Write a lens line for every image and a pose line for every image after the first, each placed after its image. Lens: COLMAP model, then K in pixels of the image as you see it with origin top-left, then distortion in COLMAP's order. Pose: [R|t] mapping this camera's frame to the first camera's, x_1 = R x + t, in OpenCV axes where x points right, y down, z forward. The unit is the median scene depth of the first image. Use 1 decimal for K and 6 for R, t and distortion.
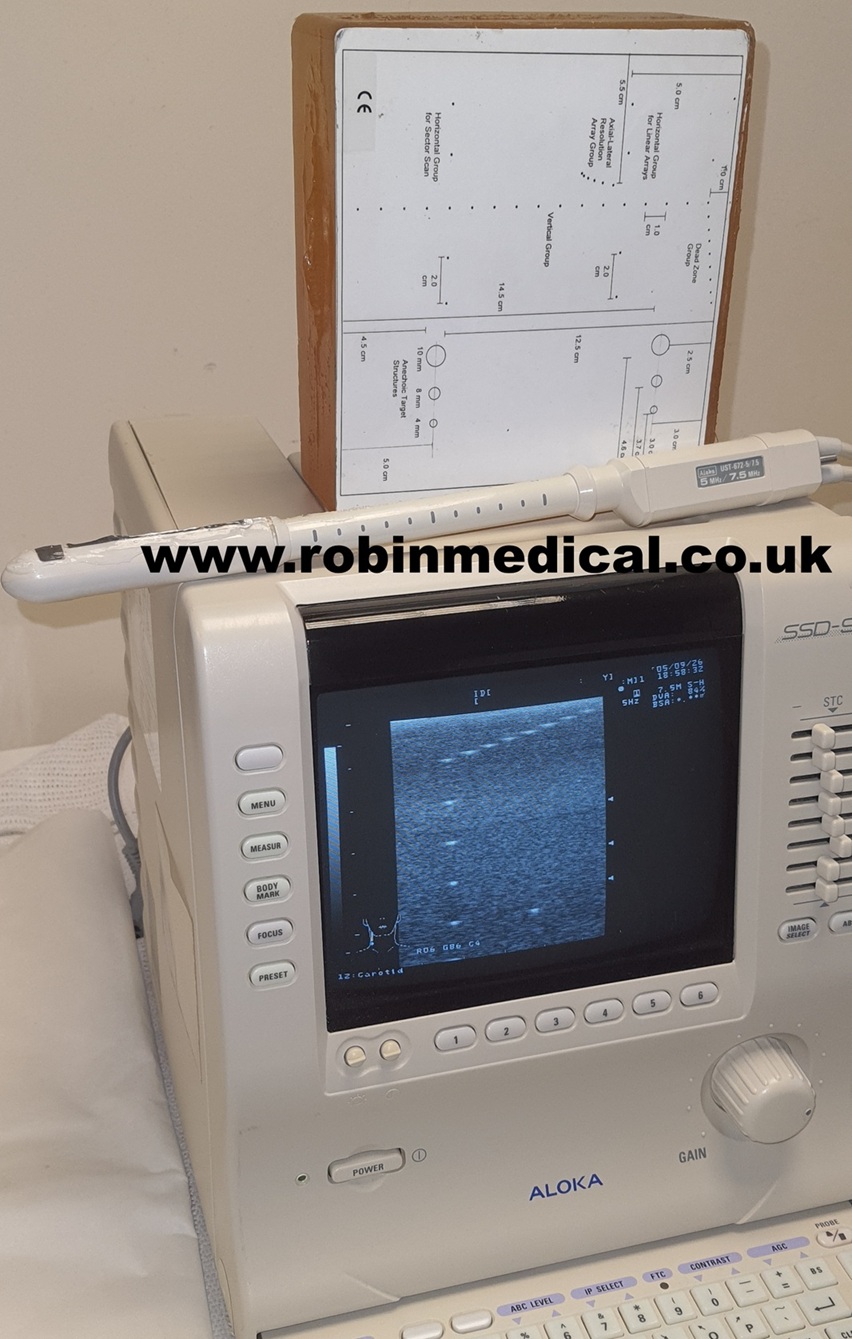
lens RADIAL K [[1543.8, 0, 425.4], [0, 1543.8, 625.0], [0, 0, 1]] dist [0.101216, -0.269710]
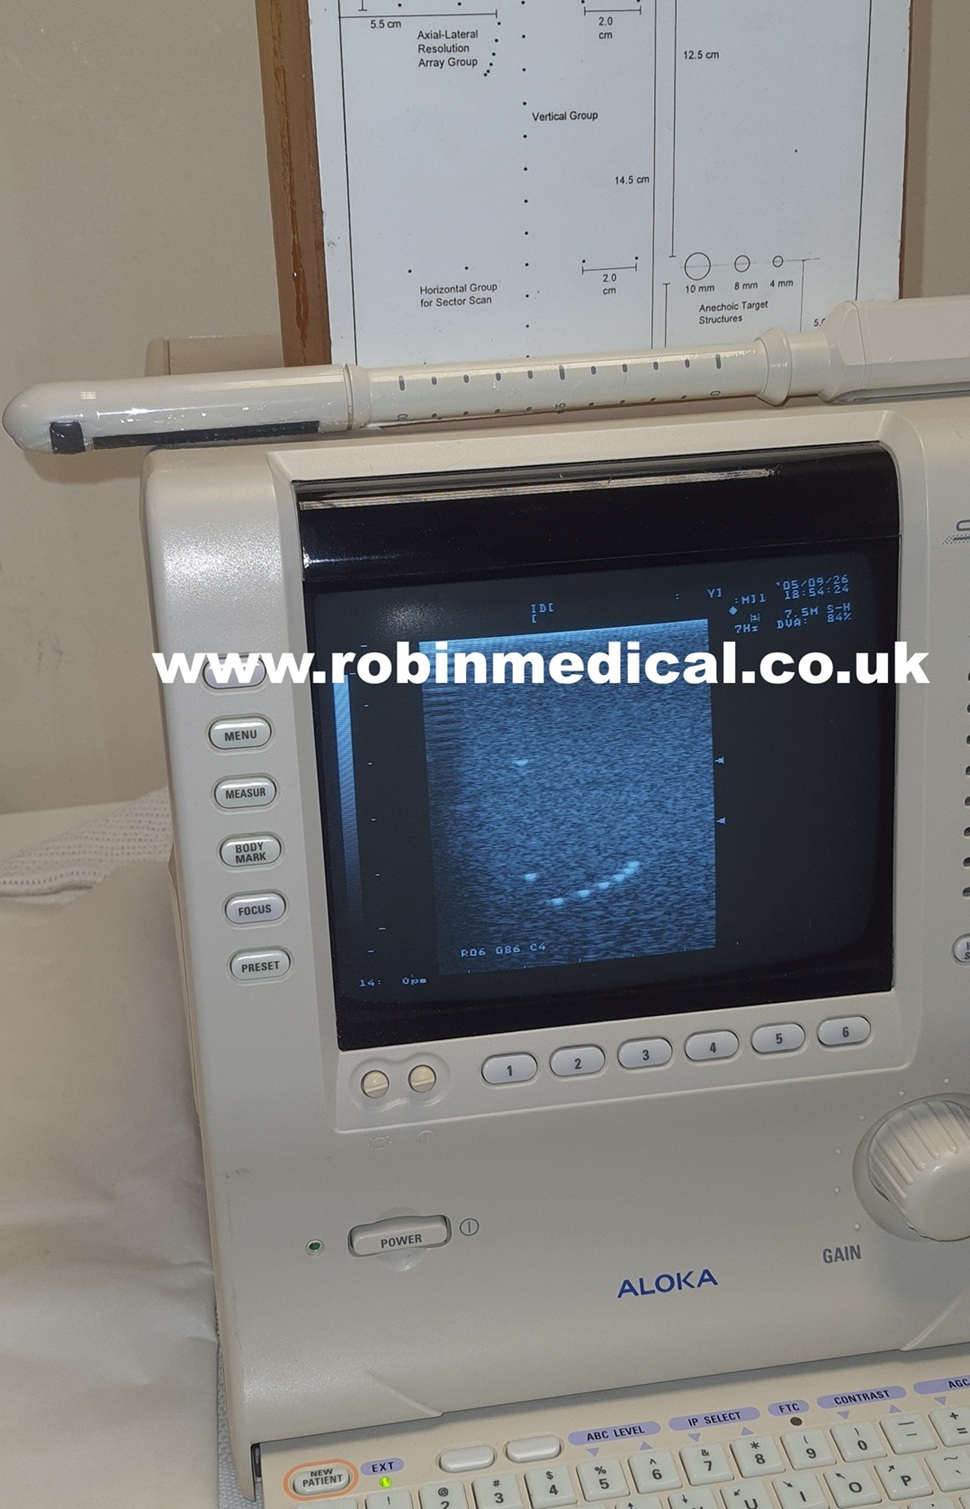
lens RADIAL K [[1744.8, 0, 463.8], [0, 1744.8, 756.6], [0, 0, 1]] dist [0.136826, -0.348835]
pose [[0.992292, 0.012149, -0.123329, 0.097734], [-0.013410, 0.999866, -0.009404, 0.116348], [0.123198, 0.010986, 0.992321, 0.133943]]
